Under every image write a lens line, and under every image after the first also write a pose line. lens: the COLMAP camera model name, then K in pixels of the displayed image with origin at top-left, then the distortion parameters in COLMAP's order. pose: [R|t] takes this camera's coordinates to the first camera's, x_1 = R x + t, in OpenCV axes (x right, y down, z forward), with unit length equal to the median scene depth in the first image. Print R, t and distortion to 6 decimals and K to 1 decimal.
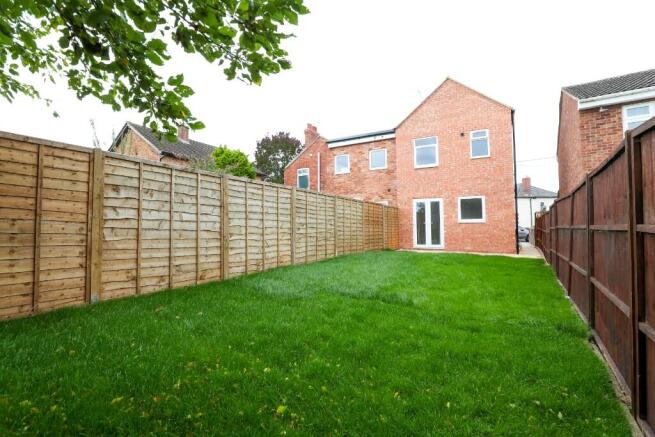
lens RADIAL K [[311.0, 0, 350.5], [0, 311.0, 228.4], [0, 0, 1]] dist [-0.037984, 0.014212]
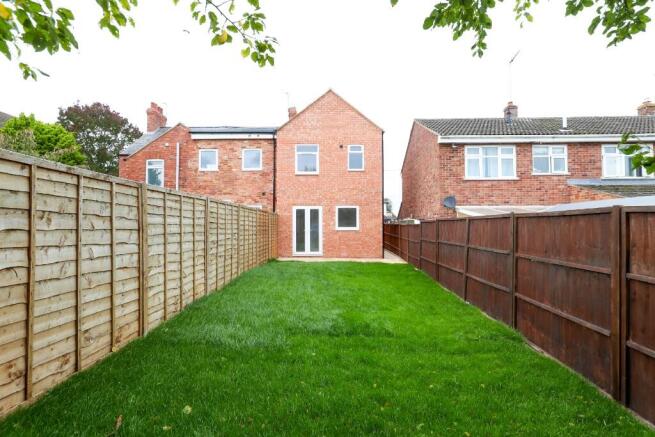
lens RADIAL K [[311.0, 0, 350.5], [0, 311.0, 228.4], [0, 0, 1]] dist [-0.037984, 0.014212]
pose [[0.860739, 0.007468, 0.508991, -0.315448], [-0.013594, 0.999873, 0.008318, -0.075261], [-0.508864, -0.014079, 0.860732, 0.151083]]
